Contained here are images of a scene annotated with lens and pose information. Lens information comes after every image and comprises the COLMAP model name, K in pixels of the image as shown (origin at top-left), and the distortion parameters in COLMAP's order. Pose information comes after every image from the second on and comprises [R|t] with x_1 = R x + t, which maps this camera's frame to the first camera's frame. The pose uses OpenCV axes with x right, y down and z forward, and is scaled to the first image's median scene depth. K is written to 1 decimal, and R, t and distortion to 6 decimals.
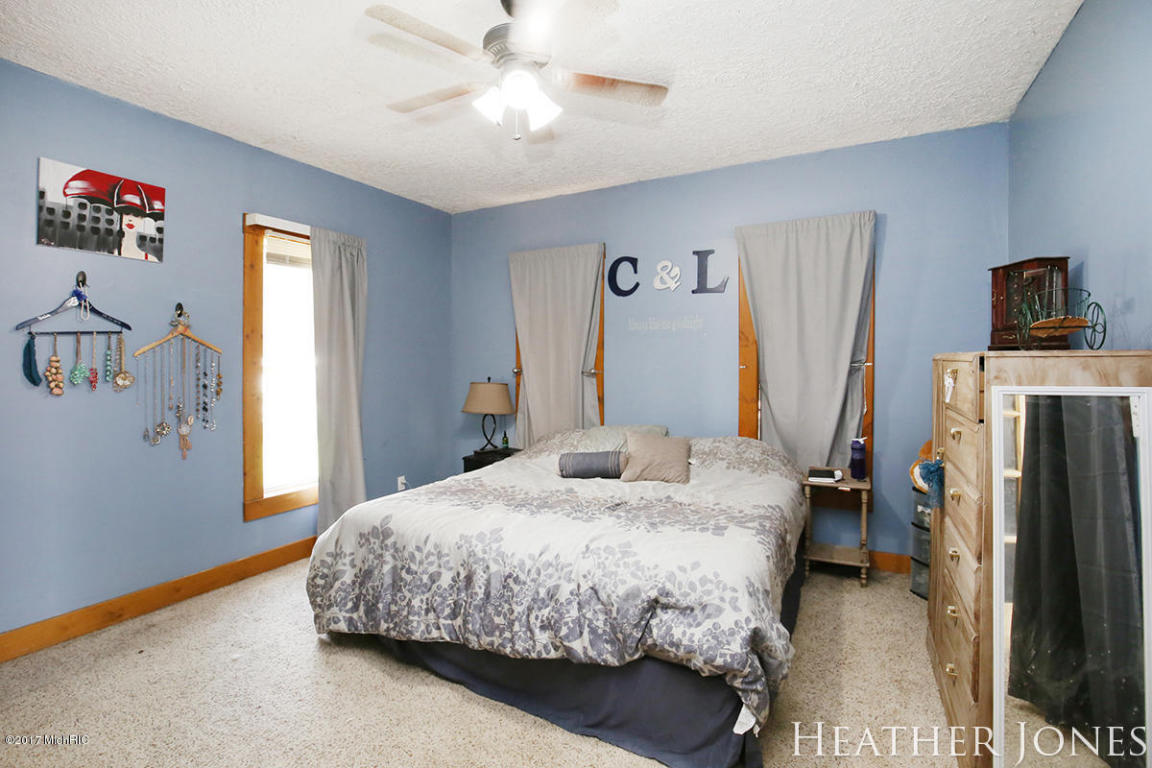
lens RADIAL K [[541.5, 0, 557.0], [0, 541.5, 360.5], [0, 0, 1]] dist [-0.024572, 0.001119]
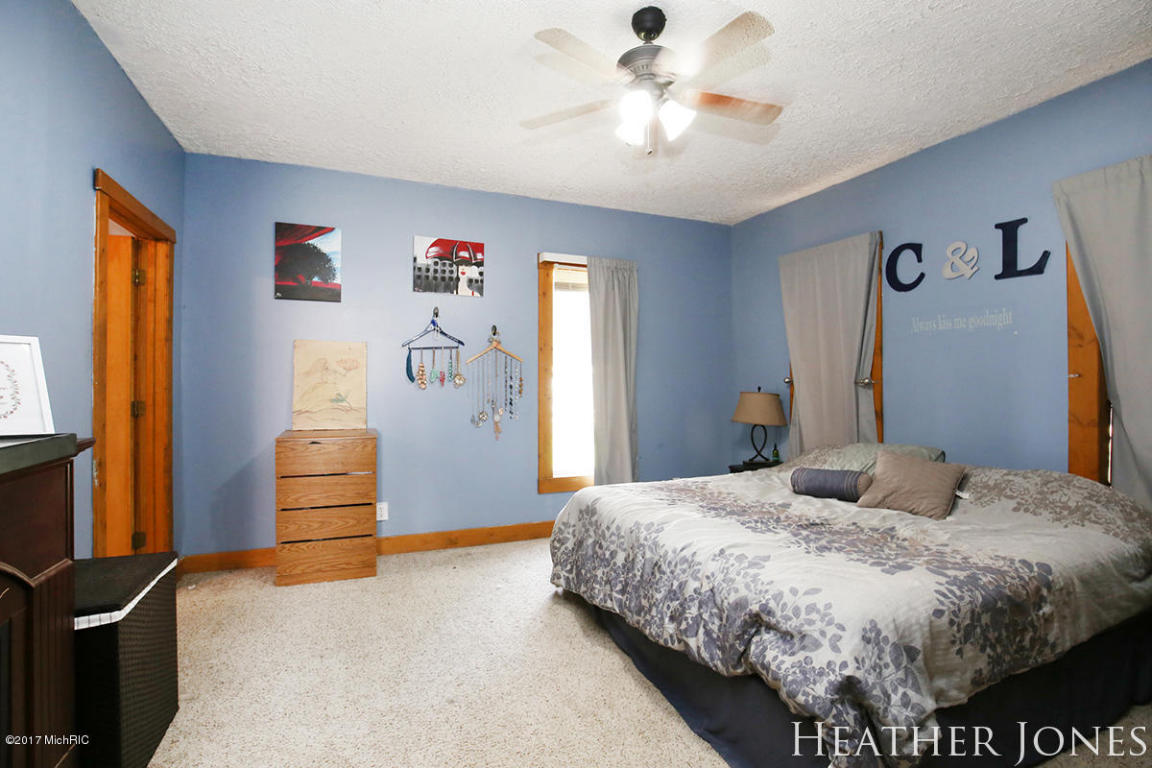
lens RADIAL K [[541.5, 0, 577.8], [0, 541.5, 377.6], [0, 0, 1]] dist [-0.024572, 0.001119]
pose [[0.777465, 0.006994, -0.628887, 0.348056], [-0.009675, 0.999953, -0.000840, 0.026998], [0.628851, 0.006737, 0.777496, 0.058298]]
